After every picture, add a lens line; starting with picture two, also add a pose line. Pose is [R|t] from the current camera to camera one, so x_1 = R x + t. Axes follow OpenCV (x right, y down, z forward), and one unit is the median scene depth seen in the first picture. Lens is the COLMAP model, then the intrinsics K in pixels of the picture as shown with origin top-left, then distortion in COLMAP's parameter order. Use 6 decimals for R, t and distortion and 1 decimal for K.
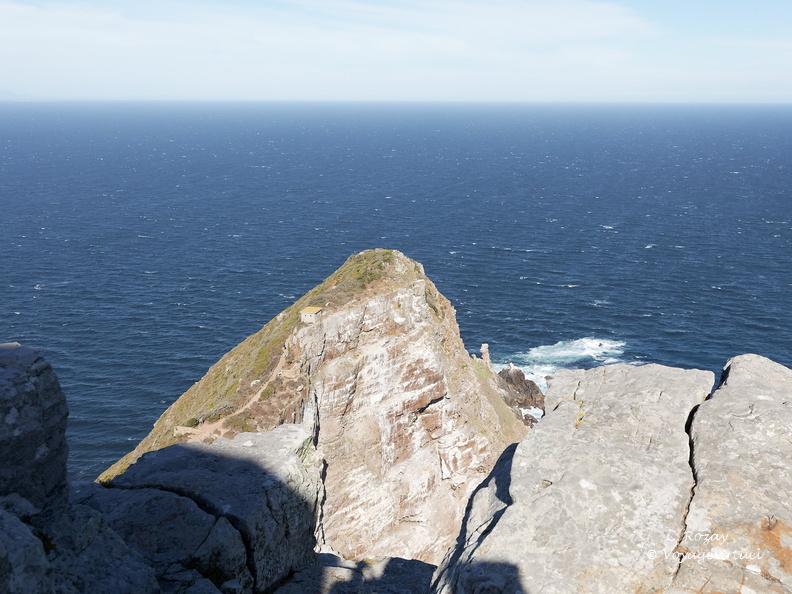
lens RADIAL K [[827.2, 0, 396.8], [0, 827.2, 294.0], [0, 0, 1]] dist [0.005736, 0.000000]
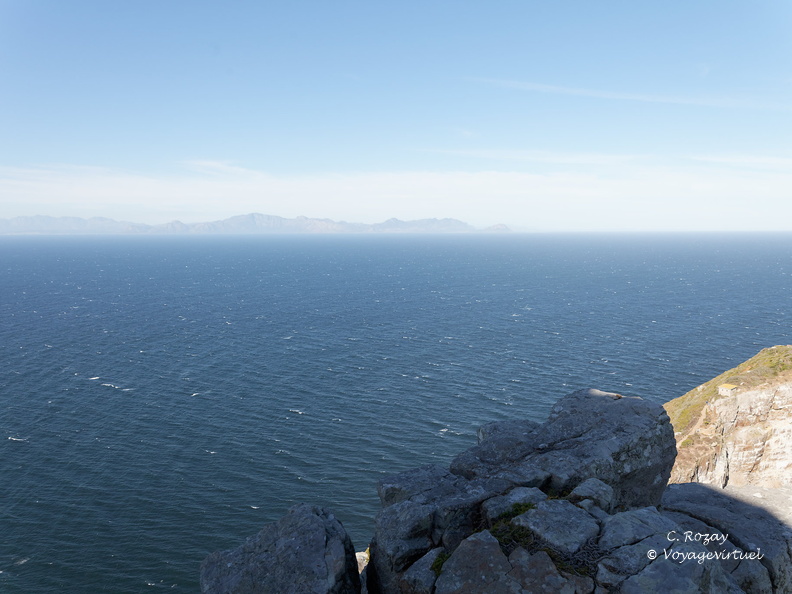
lens RADIAL K [[528.0, 0, 395.5], [0, 528.0, 301.1], [0, 0, 1]] dist [-0.001380, 0.001559]
pose [[0.859134, 0.062817, -0.507881, -0.139264], [-0.112562, 0.991329, -0.067798, 0.001095], [0.499219, 0.115415, 0.858755, -0.006714]]
